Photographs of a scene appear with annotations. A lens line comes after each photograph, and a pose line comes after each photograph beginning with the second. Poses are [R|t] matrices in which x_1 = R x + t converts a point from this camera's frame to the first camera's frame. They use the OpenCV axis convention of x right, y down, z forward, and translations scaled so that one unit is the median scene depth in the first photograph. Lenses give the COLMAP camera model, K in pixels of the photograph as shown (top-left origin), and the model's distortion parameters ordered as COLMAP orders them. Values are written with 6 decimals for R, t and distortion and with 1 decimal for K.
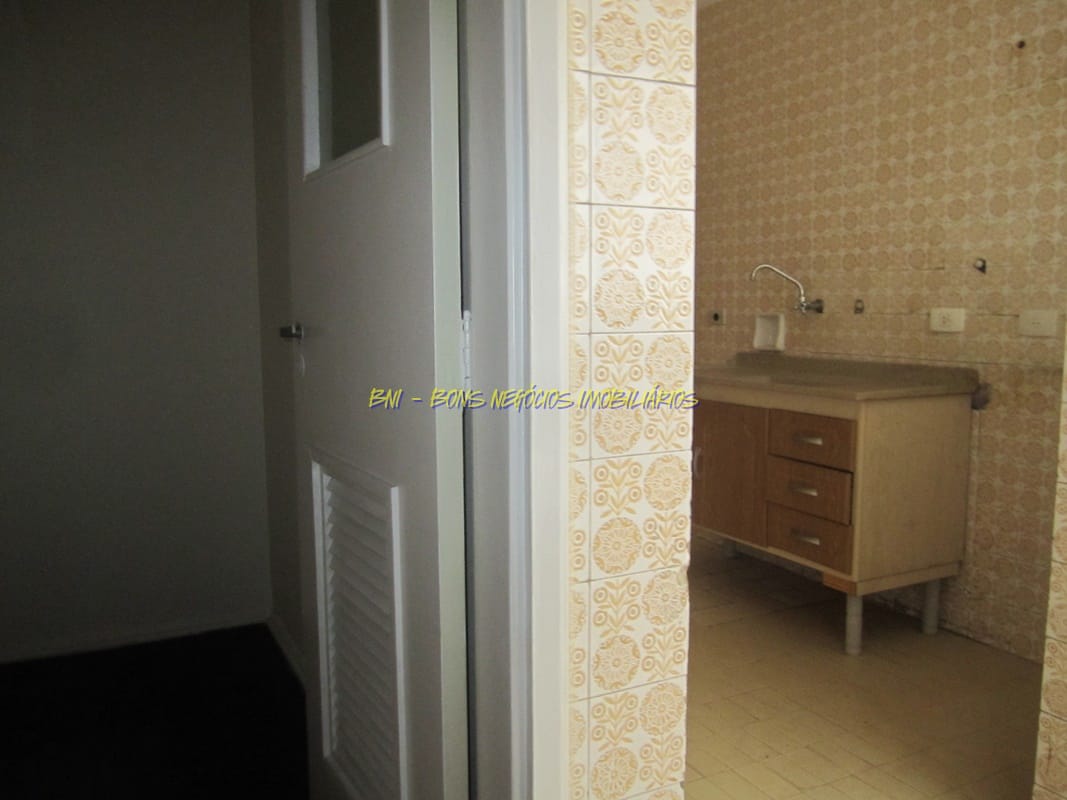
lens RADIAL K [[890.1, 0, 530.5], [0, 890.1, 402.6], [0, 0, 1]] dist [-0.053009, 0.009399]
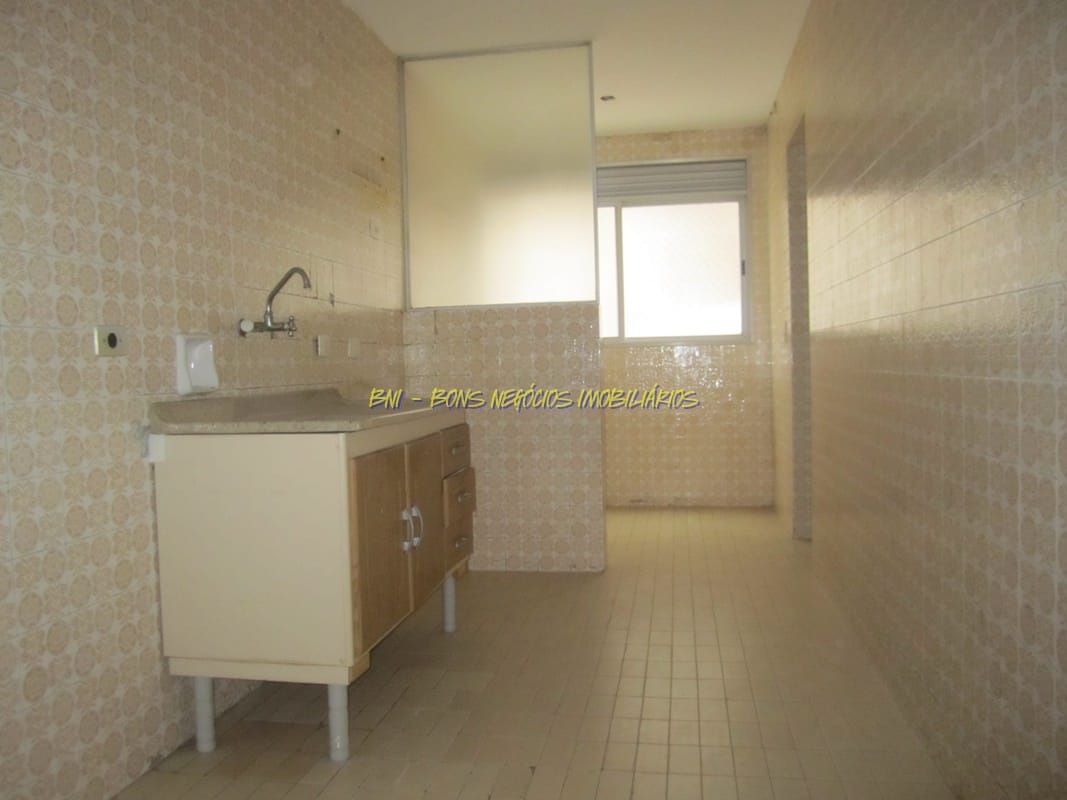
lens RADIAL K [[890.1, 0, 530.5], [0, 890.1, 402.6], [0, 0, 1]] dist [-0.053009, 0.009399]
pose [[-0.806130, 0.003822, 0.591727, -0.300847], [0.098938, 0.986773, 0.128412, -0.108439], [-0.583409, 0.162061, -0.795845, 1.342241]]
